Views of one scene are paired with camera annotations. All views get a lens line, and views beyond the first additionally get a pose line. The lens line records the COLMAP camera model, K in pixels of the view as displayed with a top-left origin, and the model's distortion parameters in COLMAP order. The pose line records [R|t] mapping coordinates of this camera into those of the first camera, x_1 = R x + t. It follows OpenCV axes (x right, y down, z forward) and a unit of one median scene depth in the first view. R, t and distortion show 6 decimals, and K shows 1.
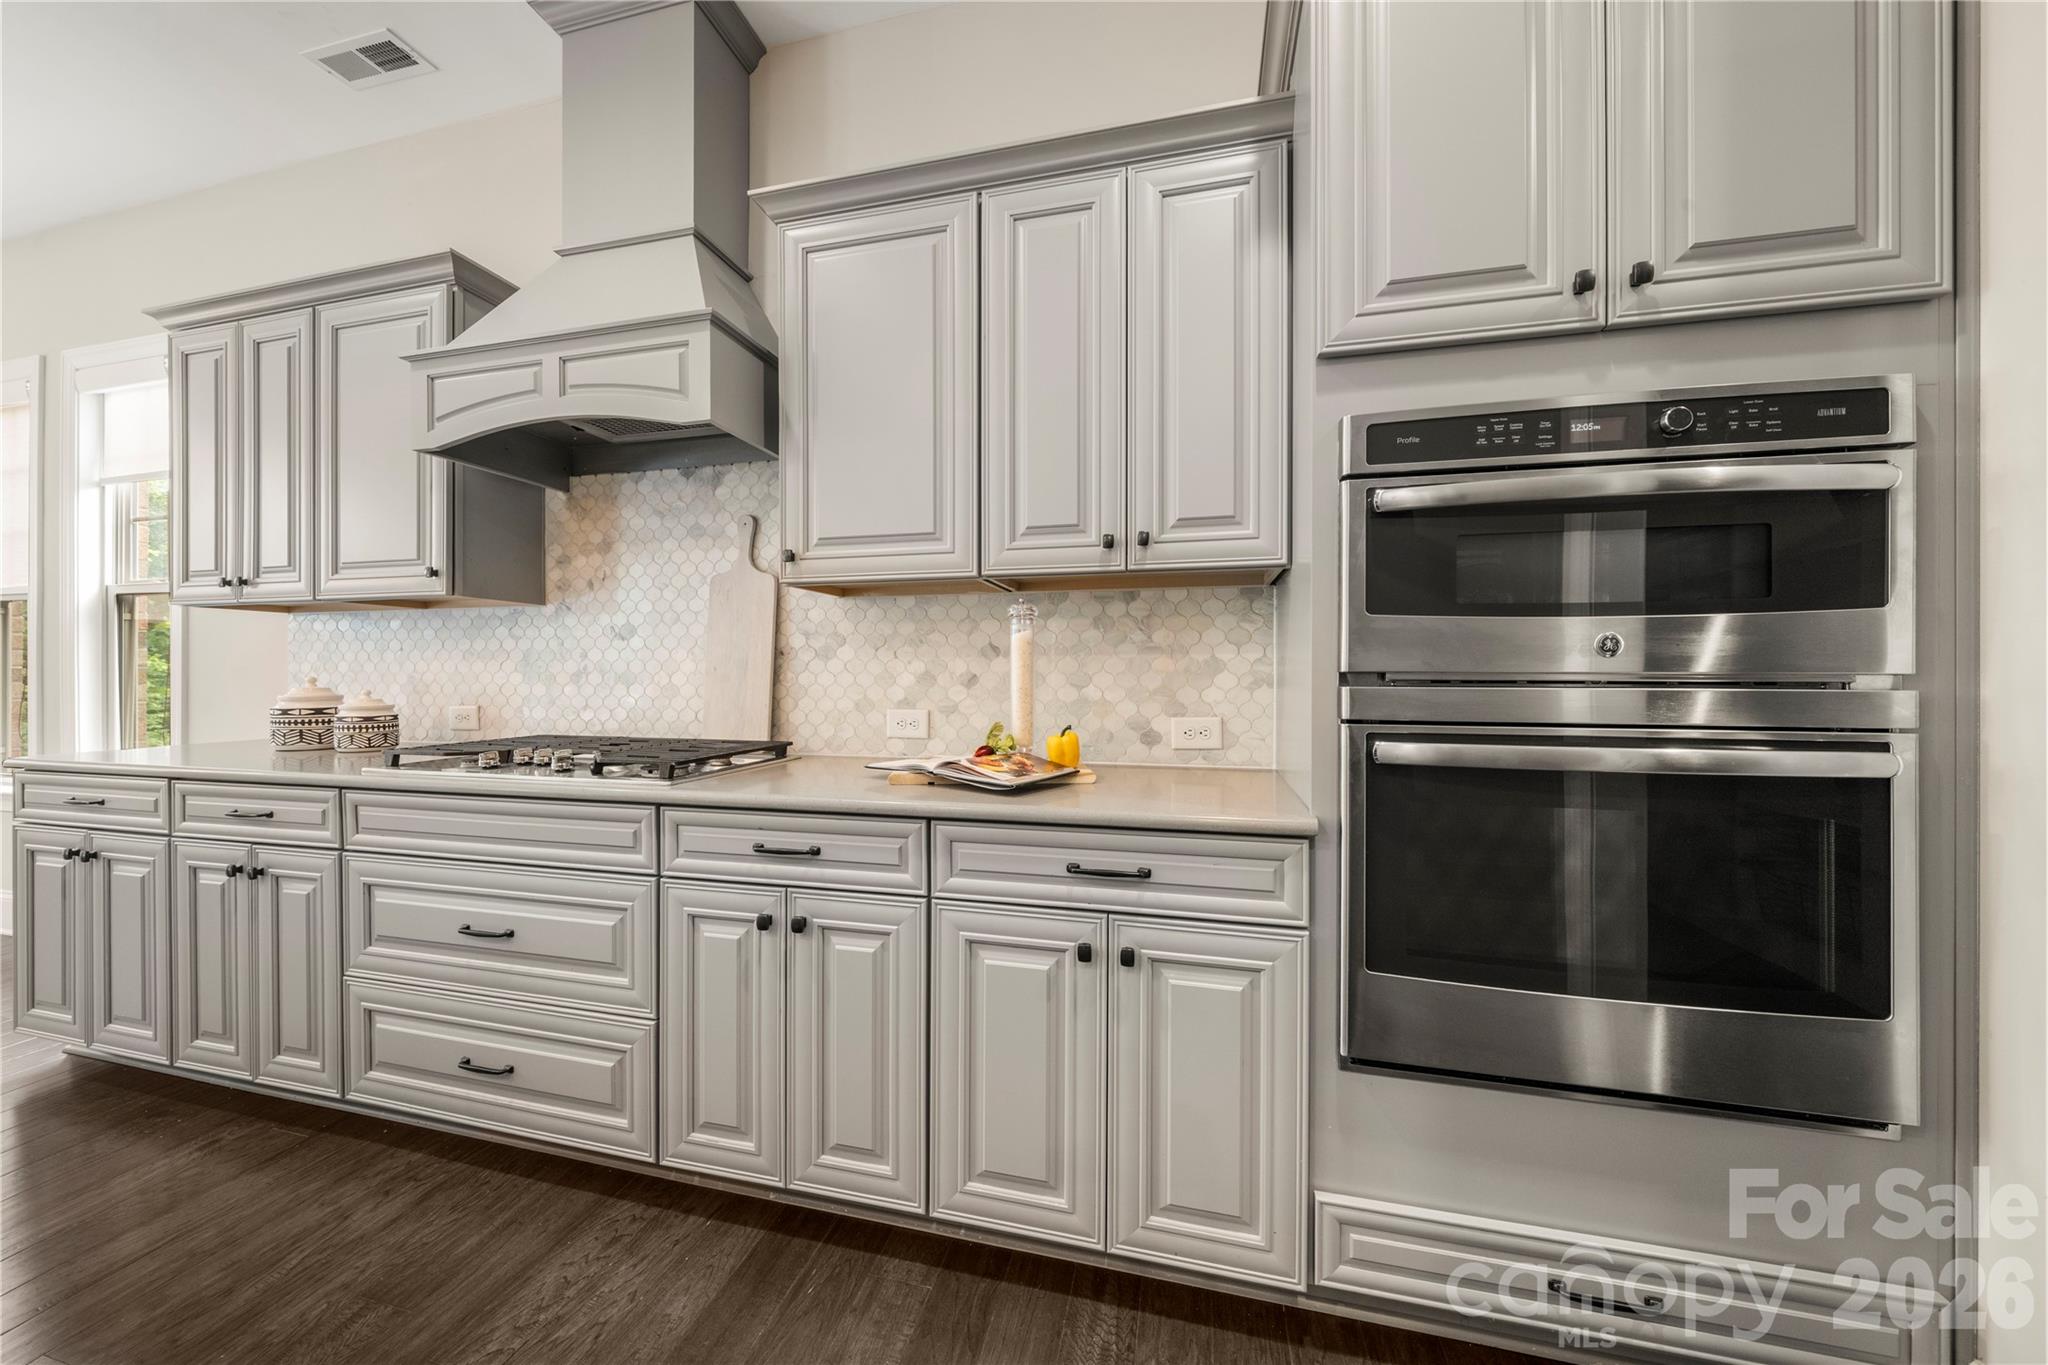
lens RADIAL K [[698.3, 0, 1021.5], [0, 698.3, 677.8], [0, 0, 1]] dist [-0.000434, 0.000017]
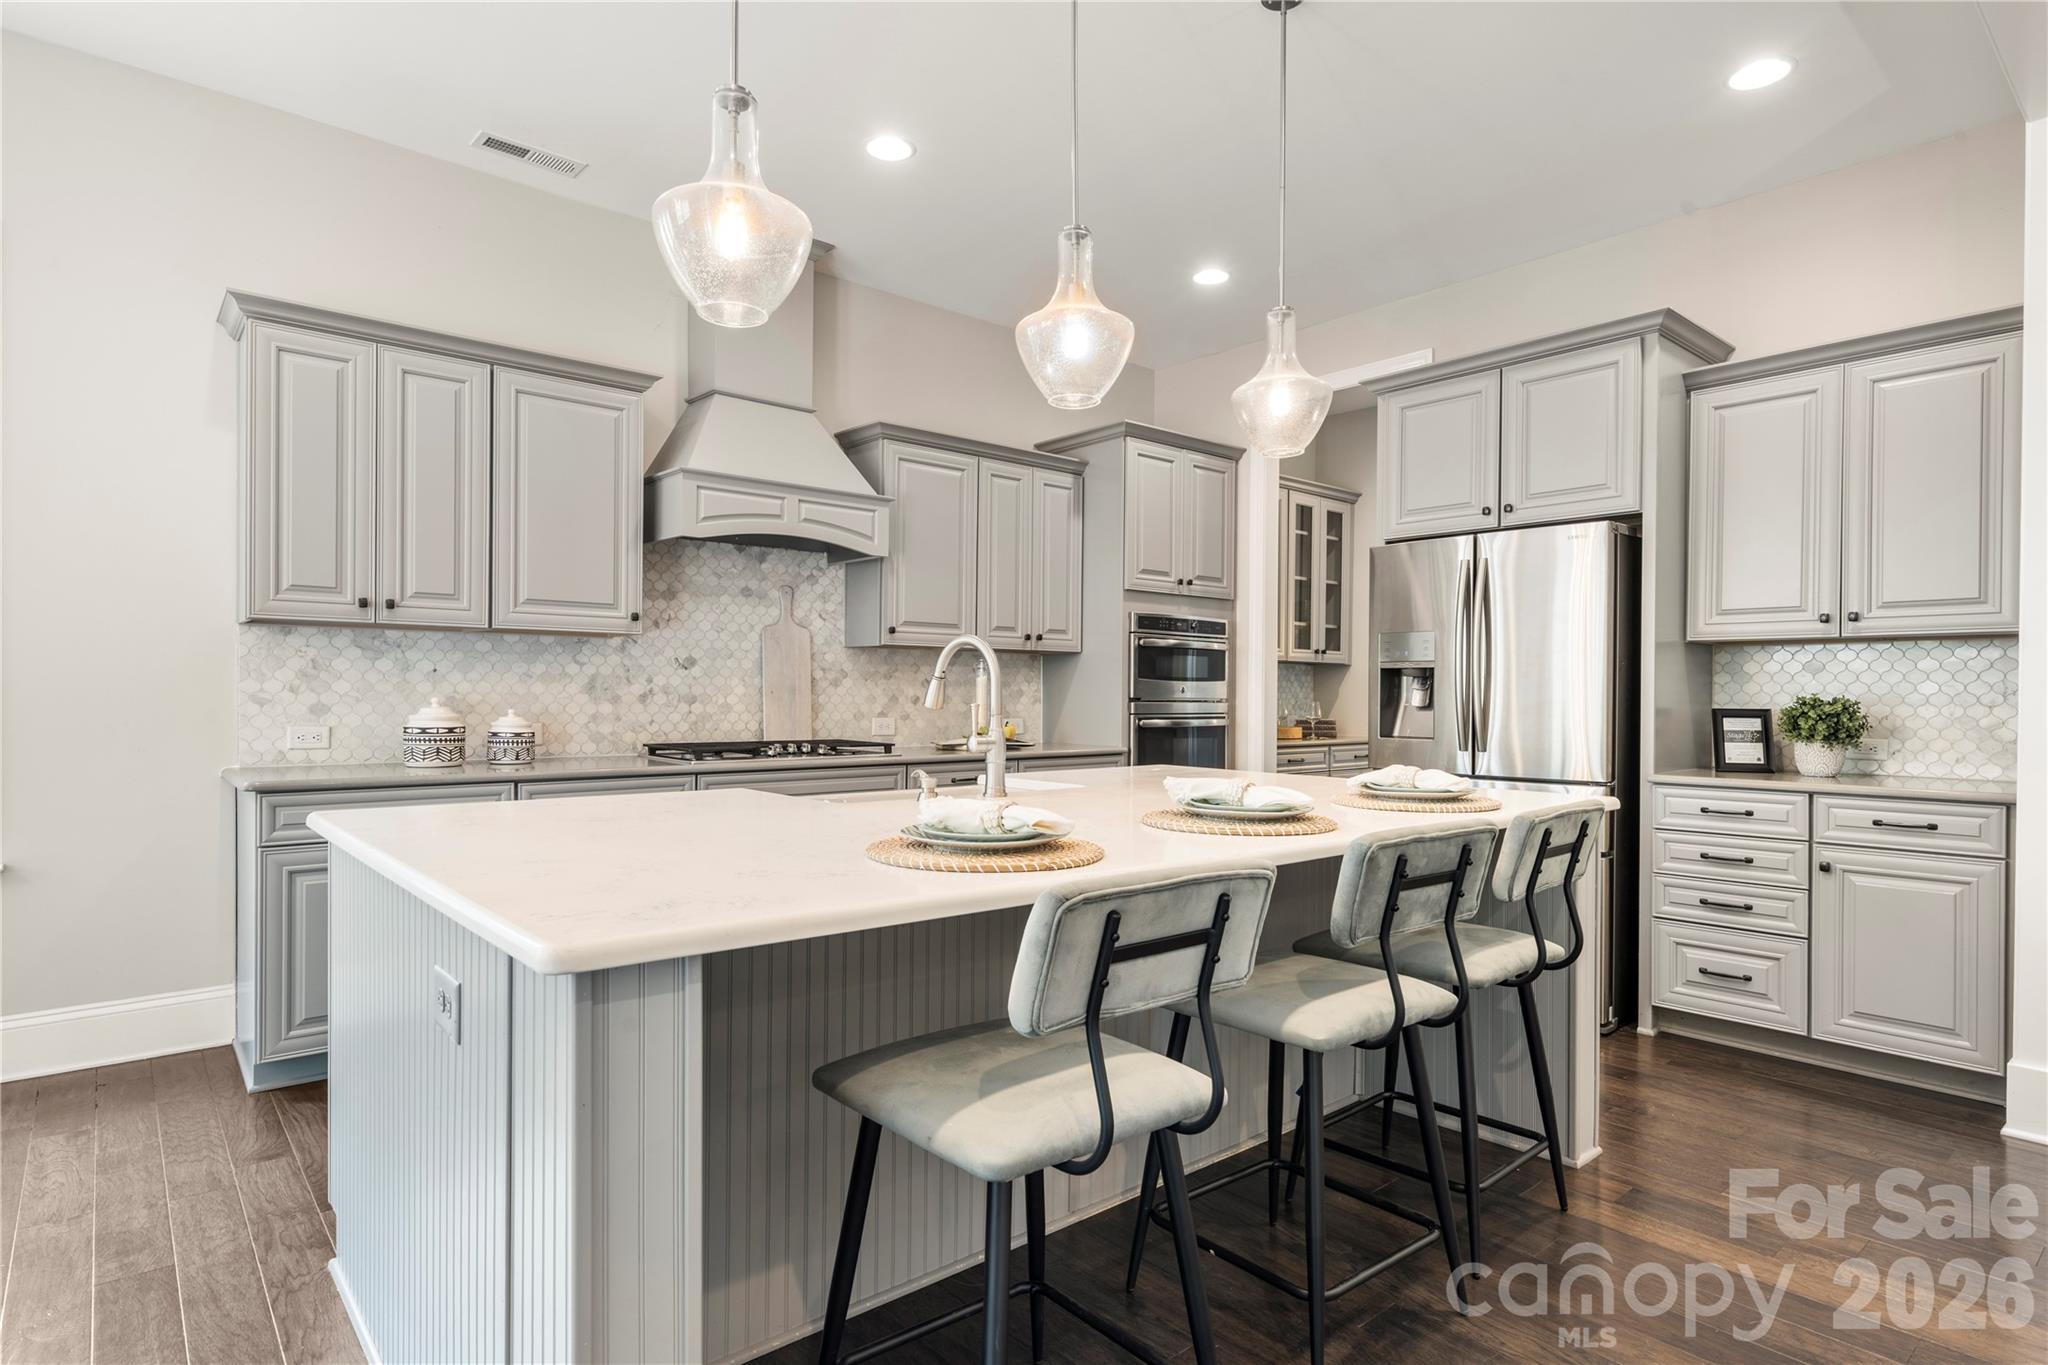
lens RADIAL K [[1083.8, 0, 1022.5], [0, 1083.8, 693.3], [0, 0, 1]] dist [0.000562, -0.000050]
pose [[0.578483, 0.003932, 0.815685, -1.908194], [-0.004691, 0.999988, -0.001493, -0.009556], [-0.815681, -0.002962, 0.578494, -0.686450]]
